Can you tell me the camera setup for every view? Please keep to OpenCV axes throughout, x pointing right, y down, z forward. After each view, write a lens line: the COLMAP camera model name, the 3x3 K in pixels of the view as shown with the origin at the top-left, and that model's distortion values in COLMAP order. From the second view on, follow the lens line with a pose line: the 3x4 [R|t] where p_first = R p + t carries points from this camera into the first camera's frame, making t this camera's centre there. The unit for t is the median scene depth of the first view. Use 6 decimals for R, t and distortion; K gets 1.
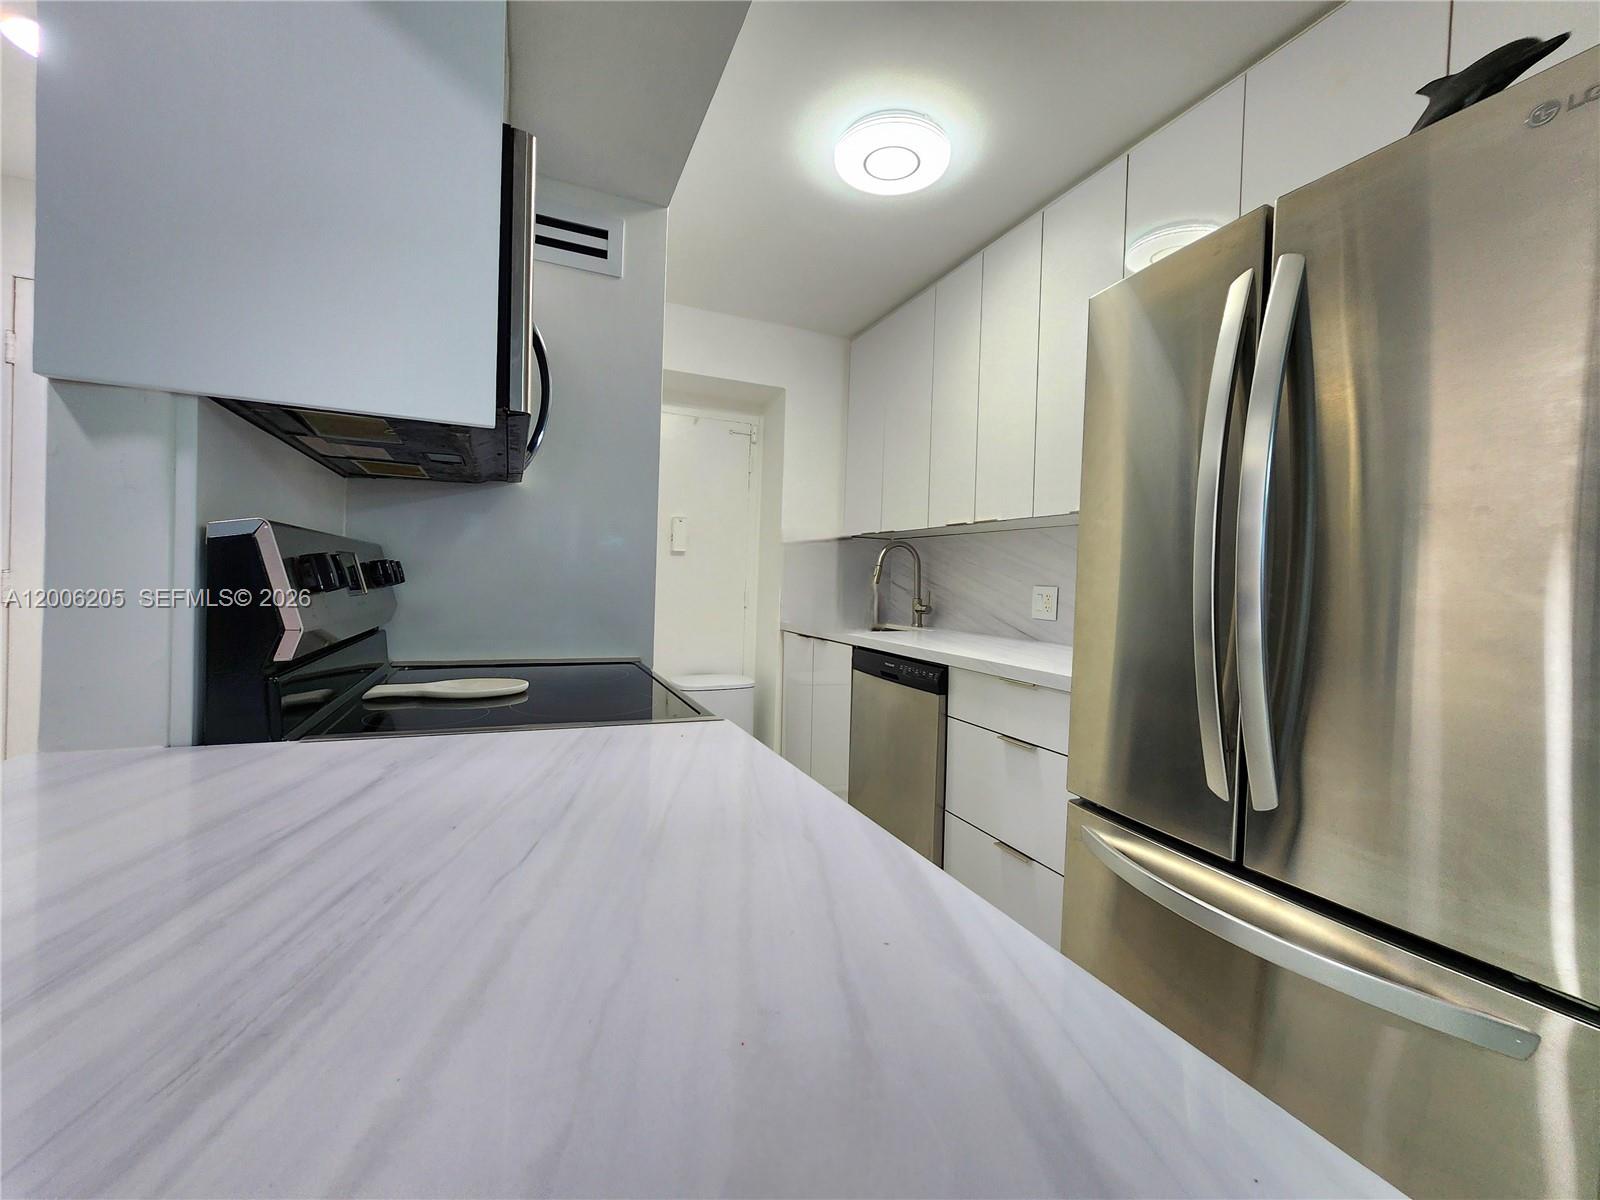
lens RADIAL K [[648.9, 0, 802.5], [0, 648.9, 591.5], [0, 0, 1]] dist [-0.000514, 0.000139]
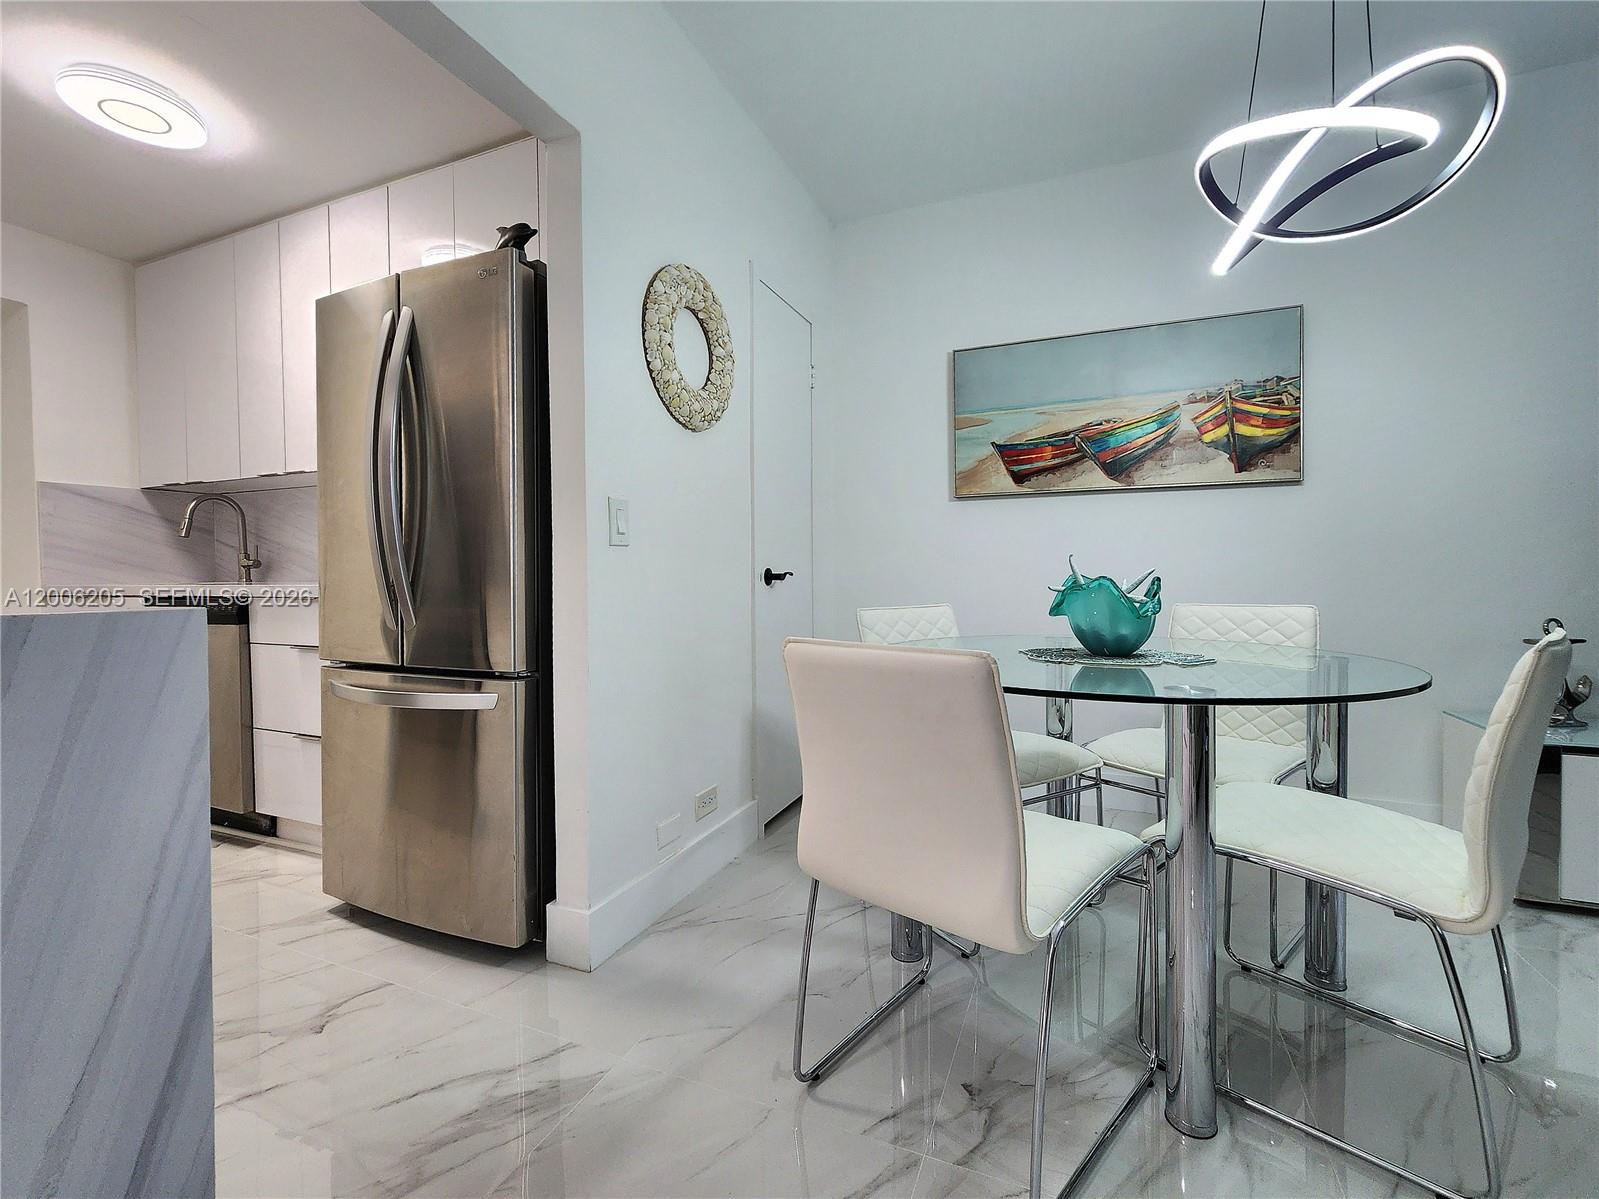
lens RADIAL K [[701.9, 0, 800.5], [0, 701.9, 590.3], [0, 0, 1]] dist [0.002952, 0.001053]
pose [[0.729797, -0.056097, 0.681359, 0.070998], [0.046433, 0.998394, 0.032465, 0.078646], [-0.682085, 0.007944, 0.731229, -0.385798]]
